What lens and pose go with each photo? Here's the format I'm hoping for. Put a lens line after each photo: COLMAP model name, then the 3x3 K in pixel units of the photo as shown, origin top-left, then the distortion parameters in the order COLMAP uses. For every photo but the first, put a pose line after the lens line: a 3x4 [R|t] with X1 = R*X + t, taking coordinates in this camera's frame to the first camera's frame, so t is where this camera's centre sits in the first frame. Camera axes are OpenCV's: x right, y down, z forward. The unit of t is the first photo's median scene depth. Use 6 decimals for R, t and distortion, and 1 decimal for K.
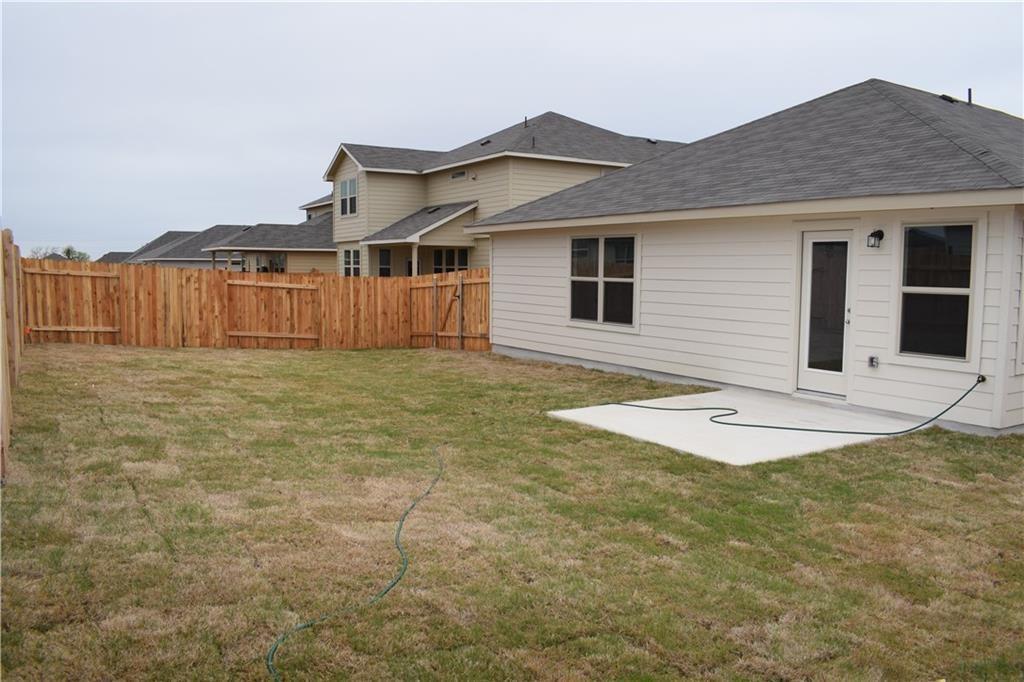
lens RADIAL K [[805.9, 0, 512.0], [0, 805.9, 341.0], [0, 0, 1]] dist [-0.088934, 0.007232]
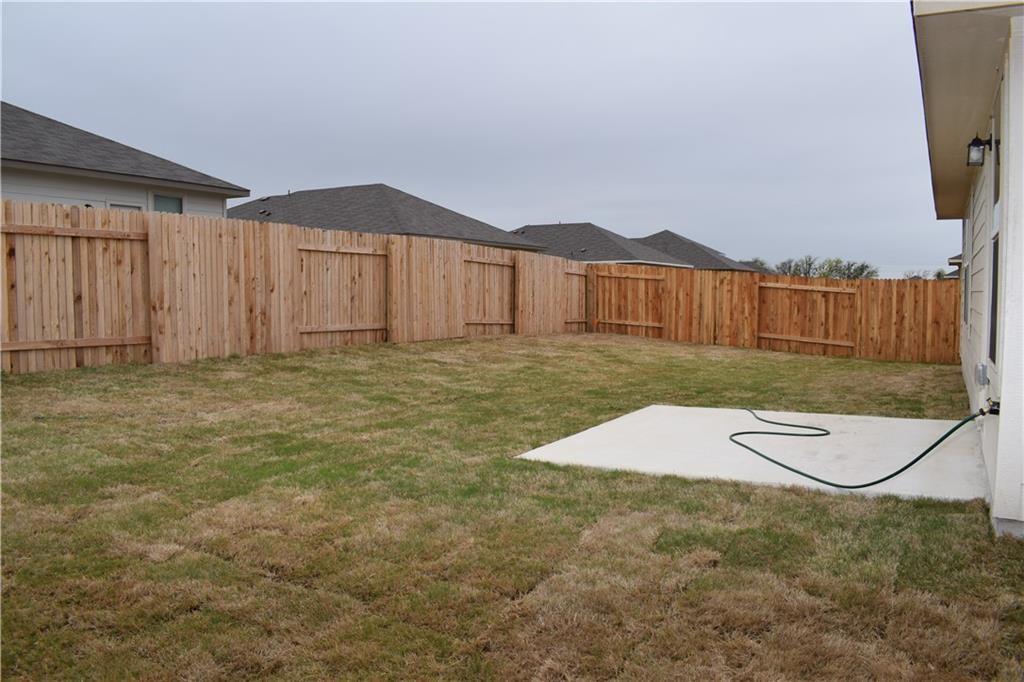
lens RADIAL K [[805.9, 0, 512.0], [0, 805.9, 341.0], [0, 0, 1]] dist [-0.088934, 0.007232]
pose [[0.490892, 0.046084, -0.870001, 0.384720], [-0.075792, 0.997073, 0.010050, 0.012108], [0.867918, 0.061006, 0.492948, 0.224776]]
